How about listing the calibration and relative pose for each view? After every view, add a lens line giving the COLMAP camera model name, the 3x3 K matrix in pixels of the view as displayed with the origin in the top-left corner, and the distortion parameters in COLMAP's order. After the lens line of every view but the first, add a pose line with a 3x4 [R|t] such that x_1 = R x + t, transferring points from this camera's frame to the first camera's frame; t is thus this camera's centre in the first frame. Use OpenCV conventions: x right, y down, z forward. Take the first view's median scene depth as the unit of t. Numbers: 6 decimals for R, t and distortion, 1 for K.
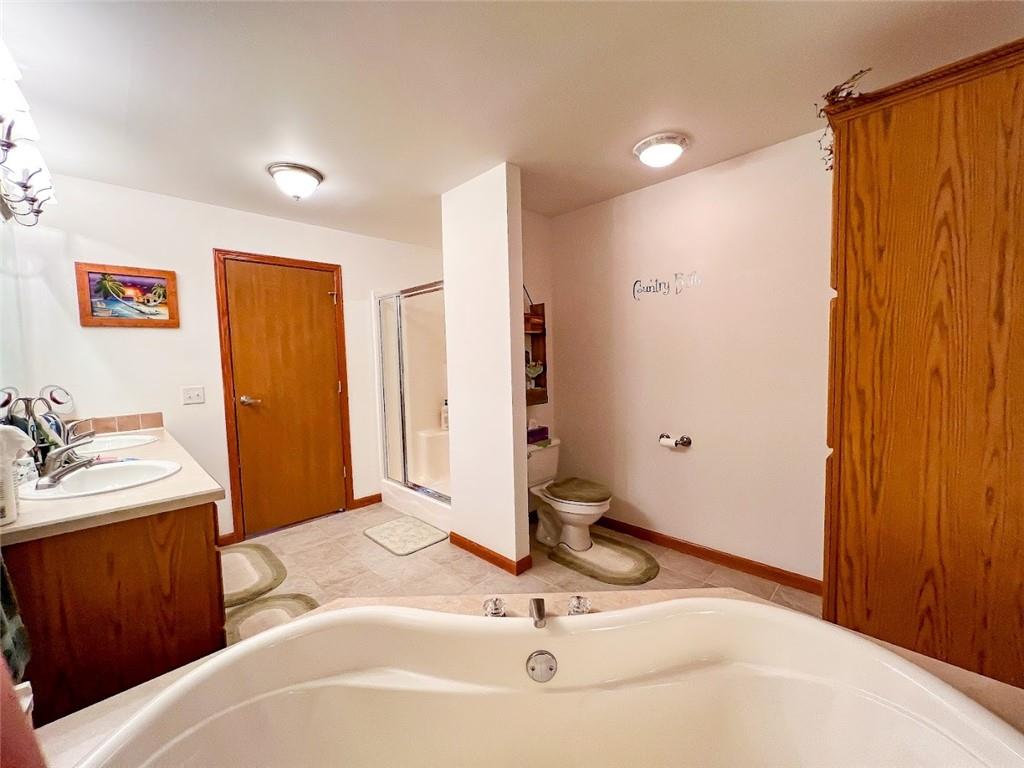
lens RADIAL K [[411.5, 0, 513.2], [0, 411.5, 378.5], [0, 0, 1]] dist [0.008255, -0.002178]
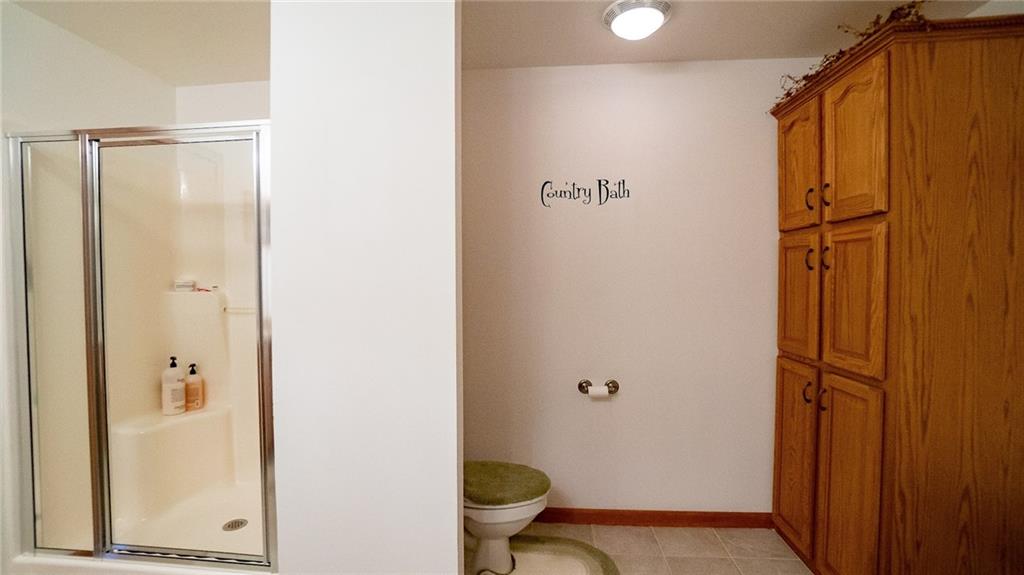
lens RADIAL K [[450.2, 0, 505.4], [0, 450.2, 289.7], [0, 0, 1]] dist [-0.046730, 0.015076]
pose [[0.769289, 0.008099, 0.638849, -0.545210], [0.018599, 0.999212, -0.035065, -0.019537], [-0.638630, 0.038857, 0.768532, 0.802672]]
